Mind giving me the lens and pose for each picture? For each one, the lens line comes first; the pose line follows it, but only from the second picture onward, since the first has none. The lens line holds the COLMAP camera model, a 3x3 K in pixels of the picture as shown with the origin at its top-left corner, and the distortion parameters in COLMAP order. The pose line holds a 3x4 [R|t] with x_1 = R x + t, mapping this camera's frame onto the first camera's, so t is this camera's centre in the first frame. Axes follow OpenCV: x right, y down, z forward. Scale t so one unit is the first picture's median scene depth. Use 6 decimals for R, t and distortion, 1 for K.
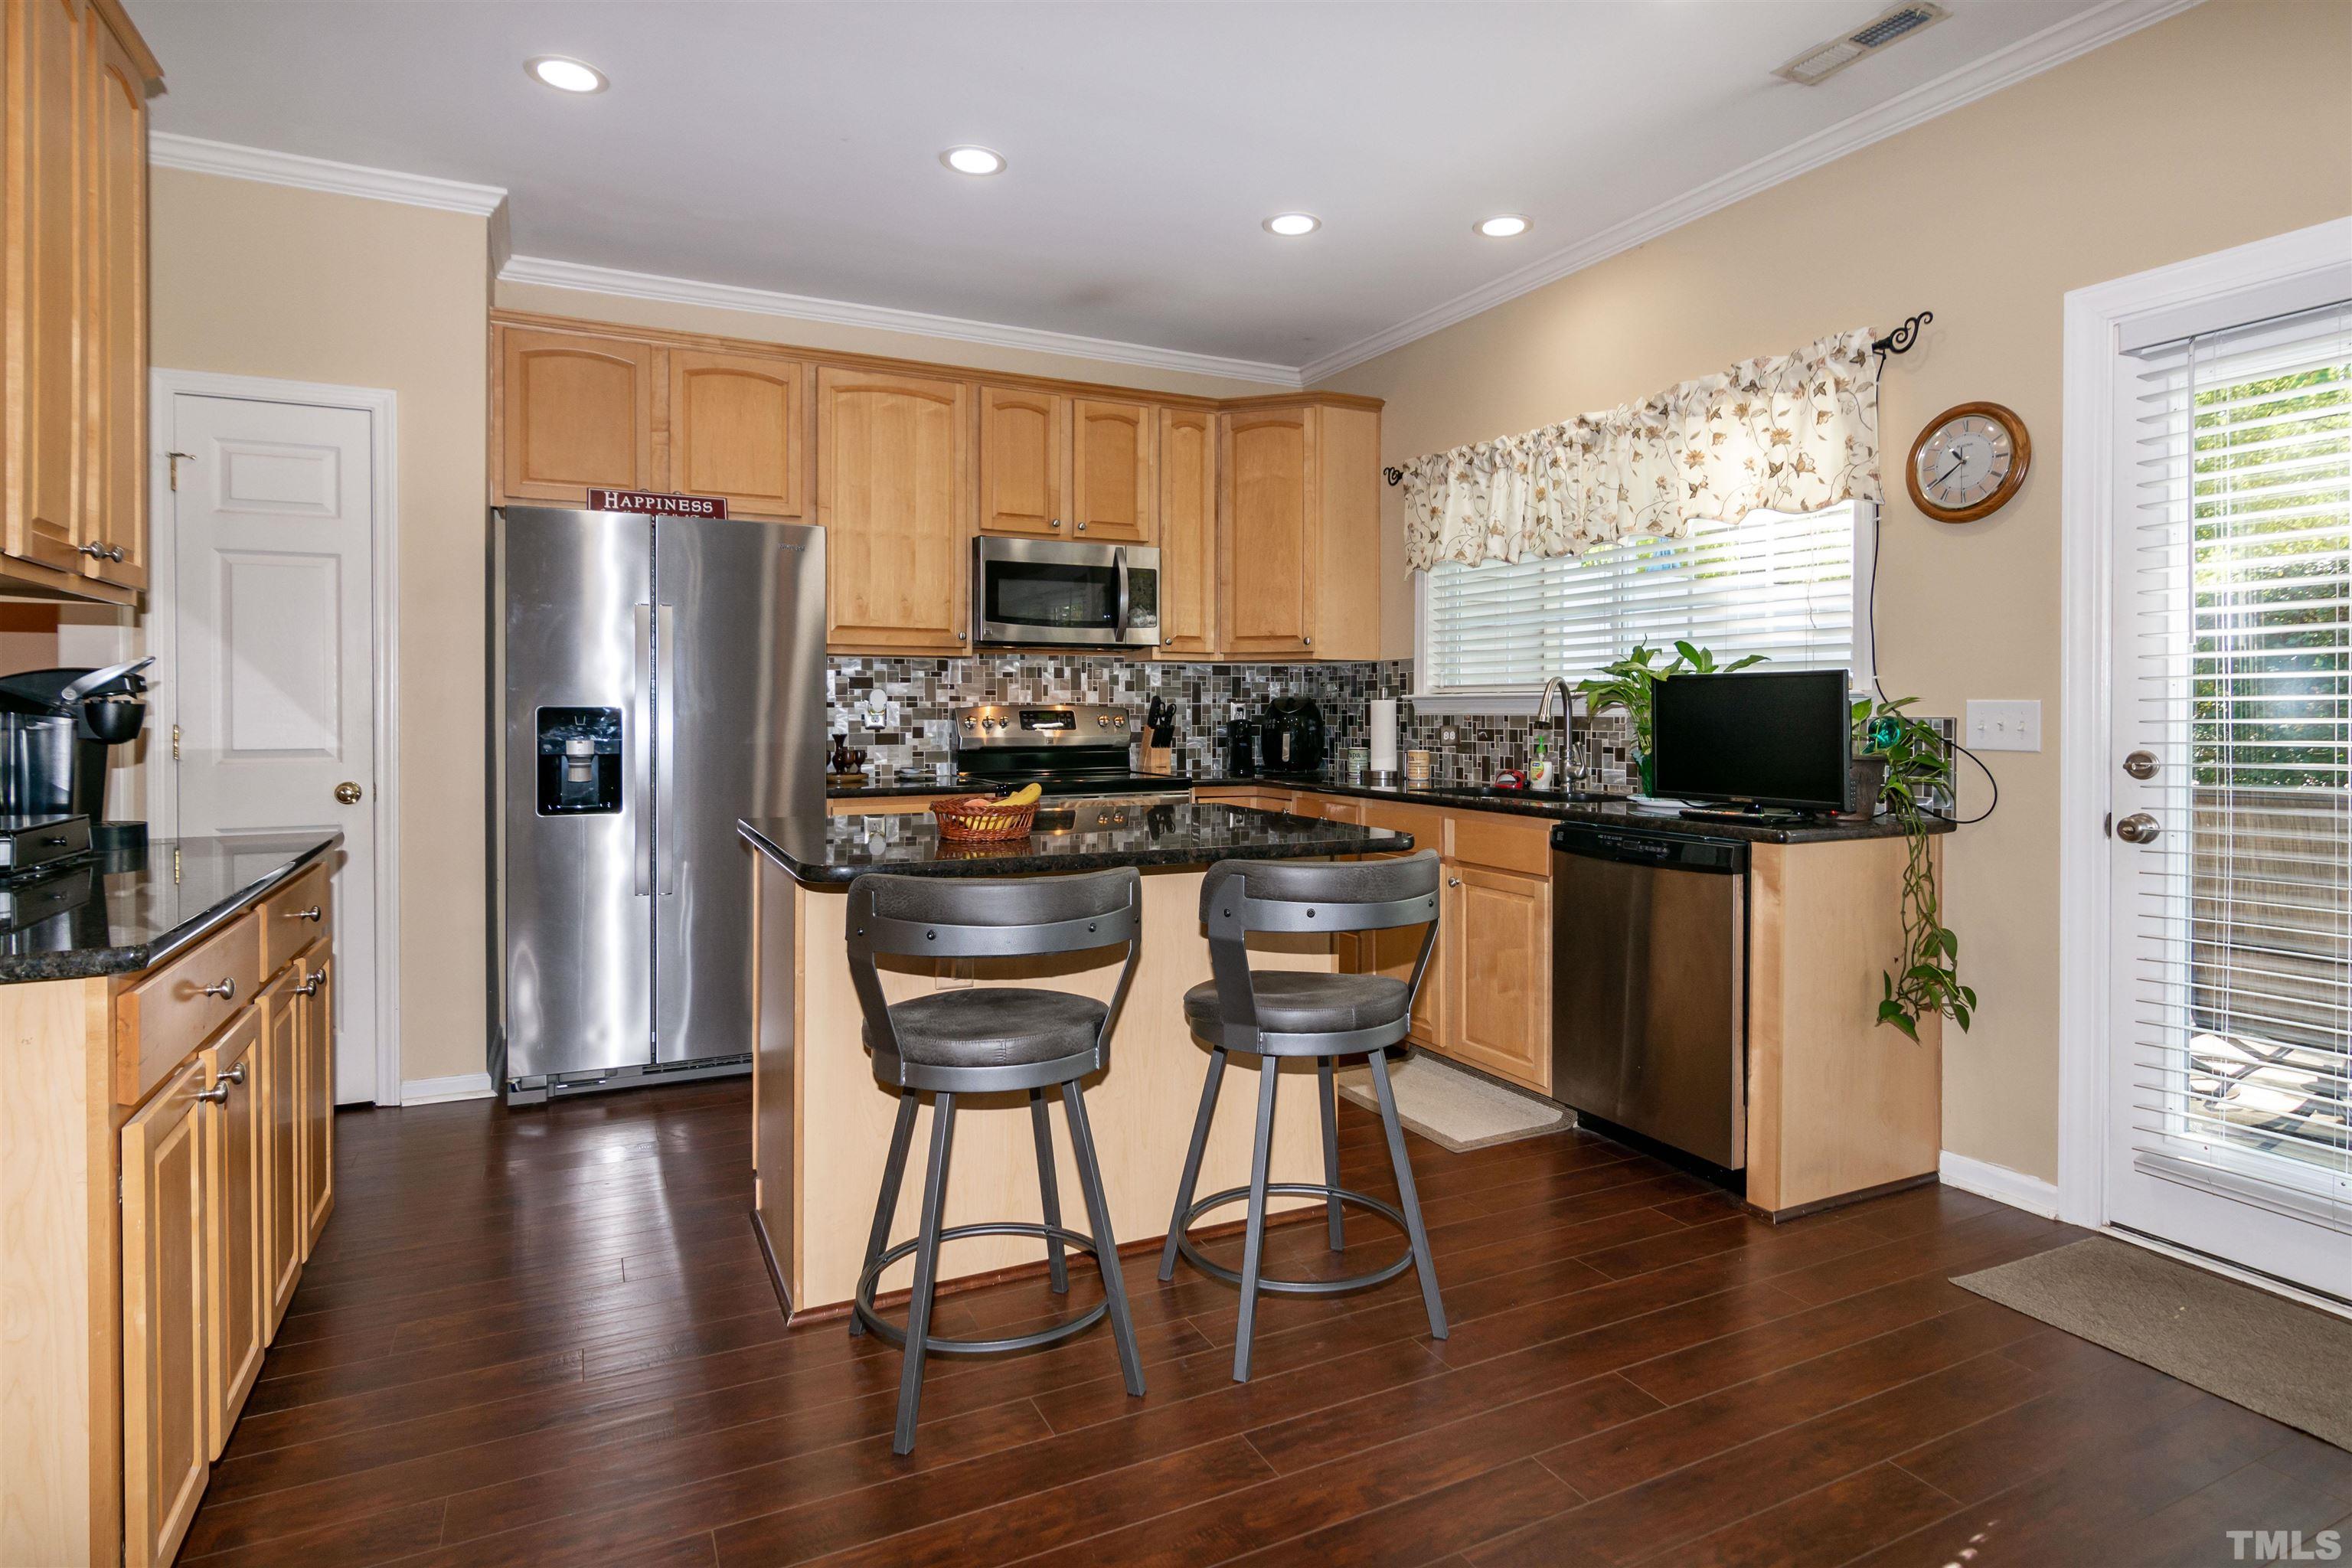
lens RADIAL K [[1242.4, 0, 1178.4], [0, 1242.4, 721.0], [0, 0, 1]] dist [-0.002321, -0.000359]
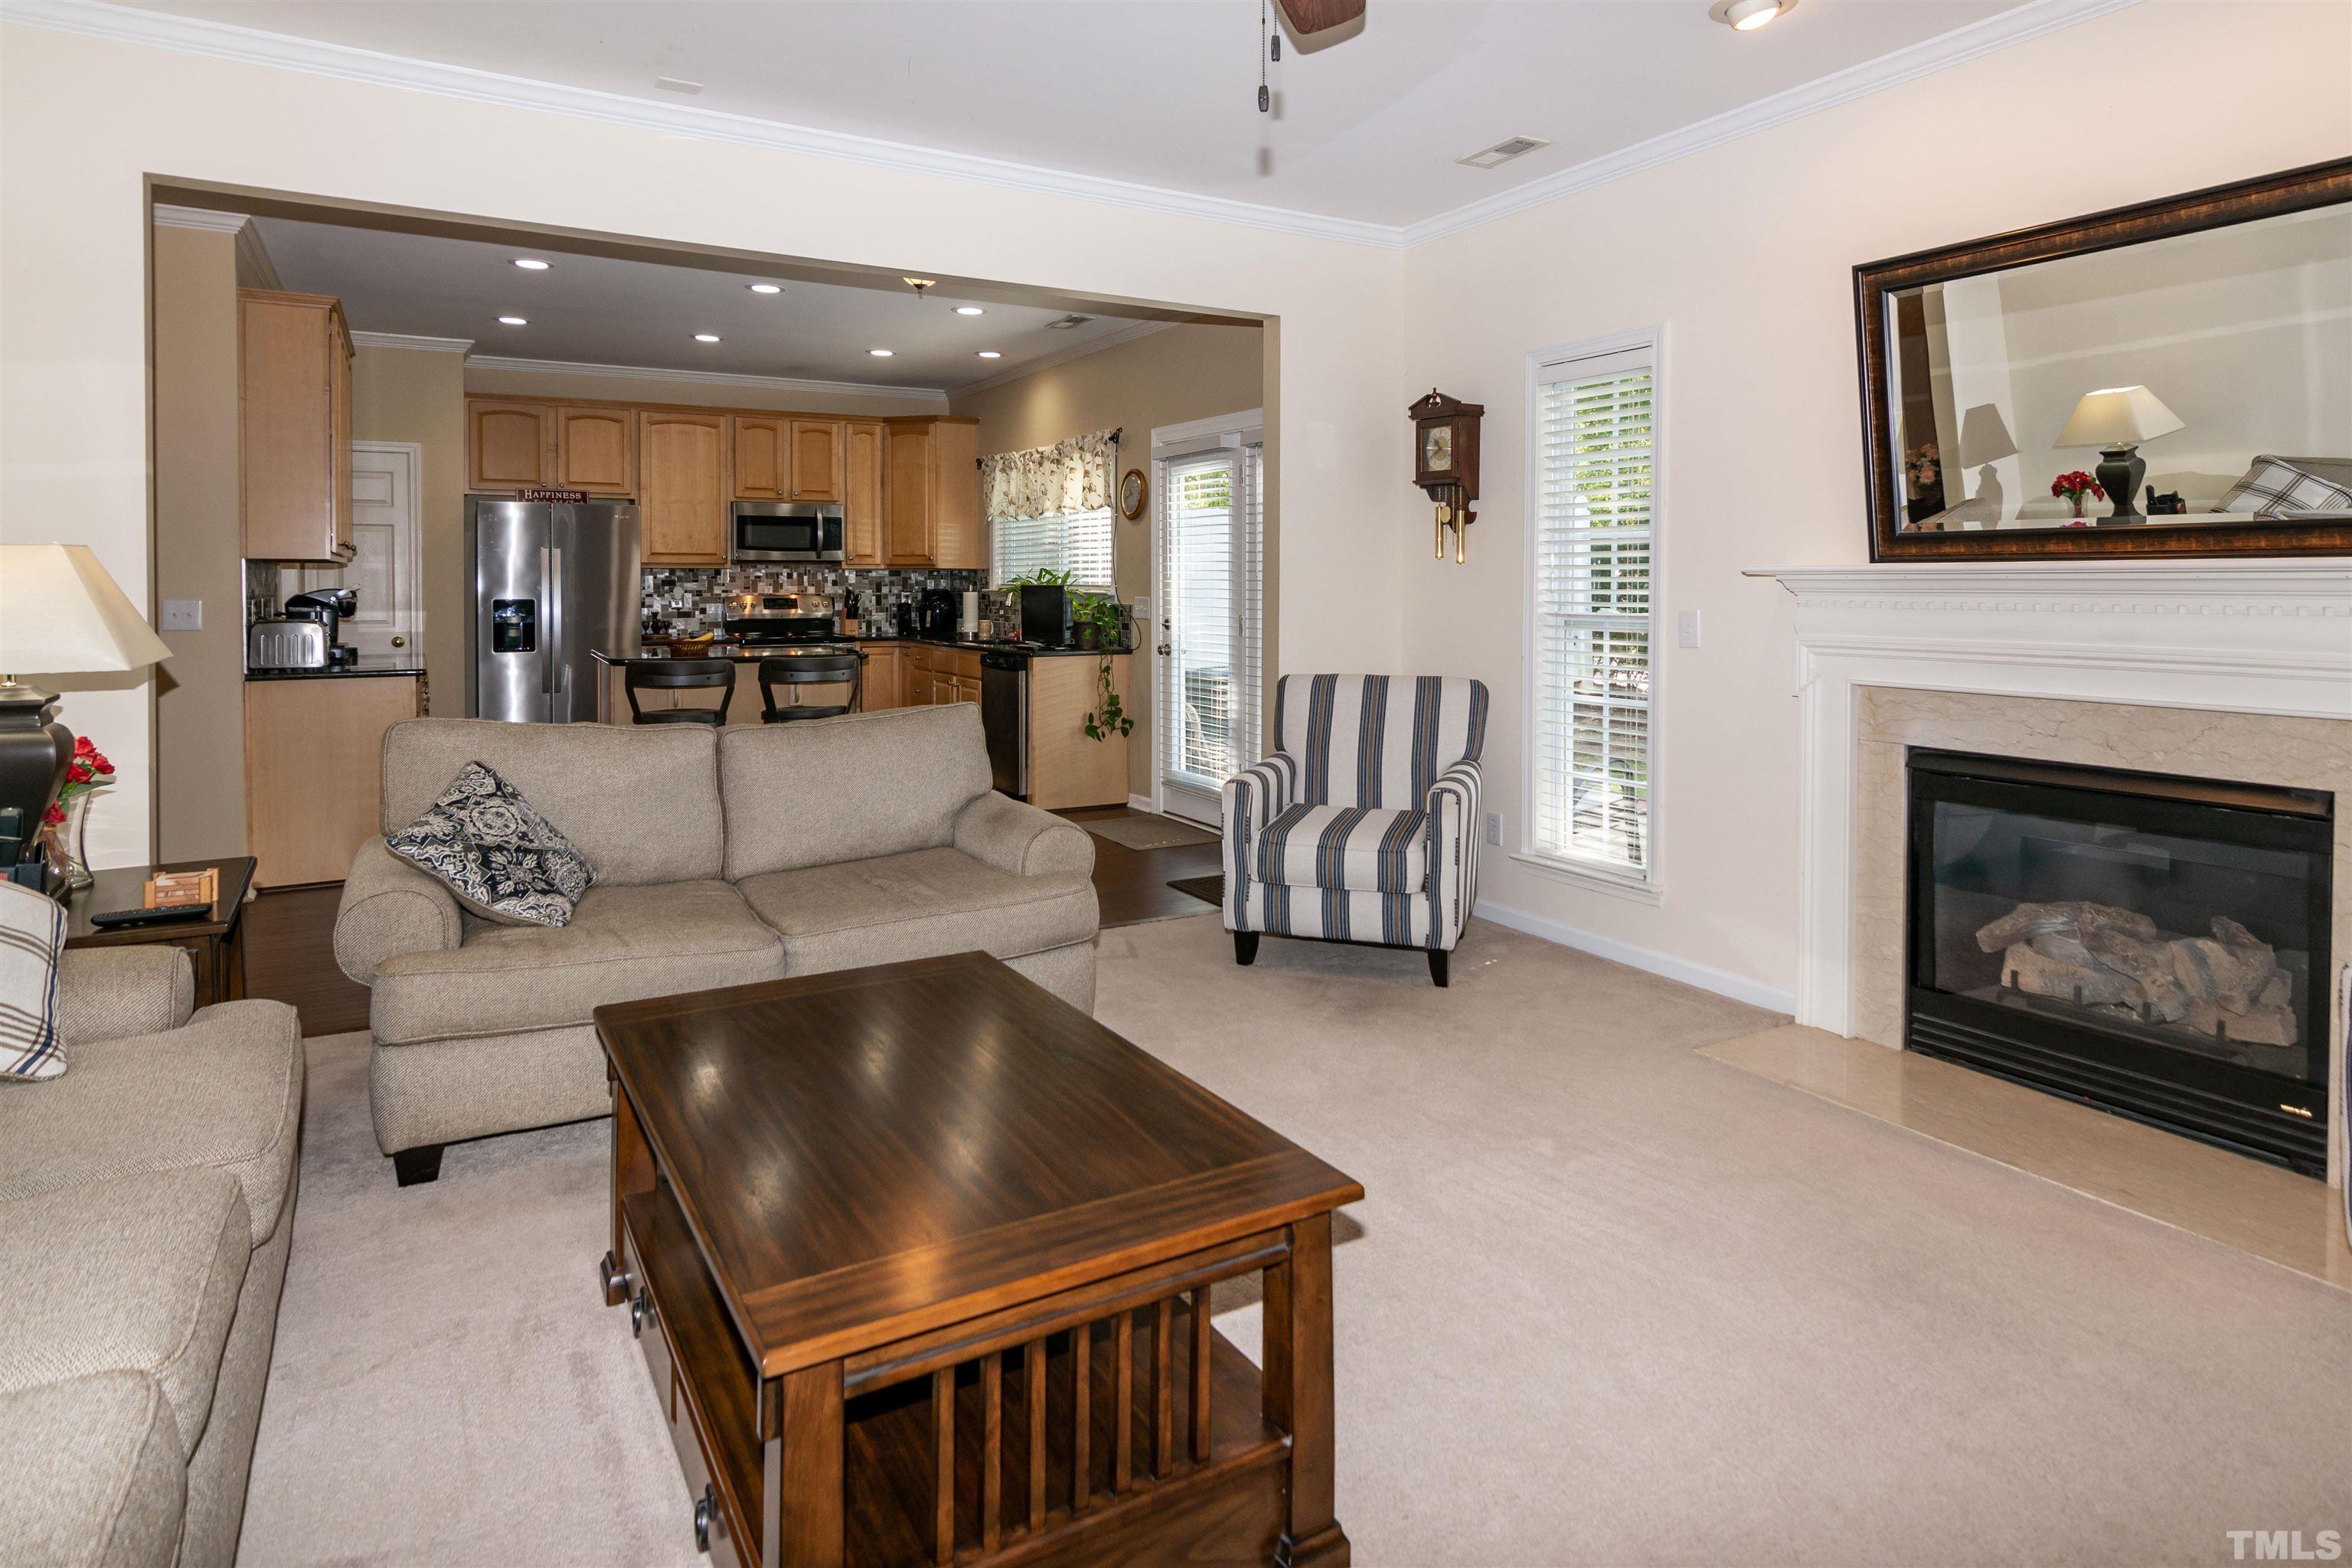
lens RADIAL K [[1295.2, 0, 1165.5], [0, 1295.2, 613.4], [0, 0, 1]] dist [-0.003278, -0.000497]
pose [[0.998179, -0.002403, 0.060276, 0.330824], [0.001526, 0.999892, 0.014589, -0.012885], [-0.060304, -0.014470, 0.998075, -0.859295]]
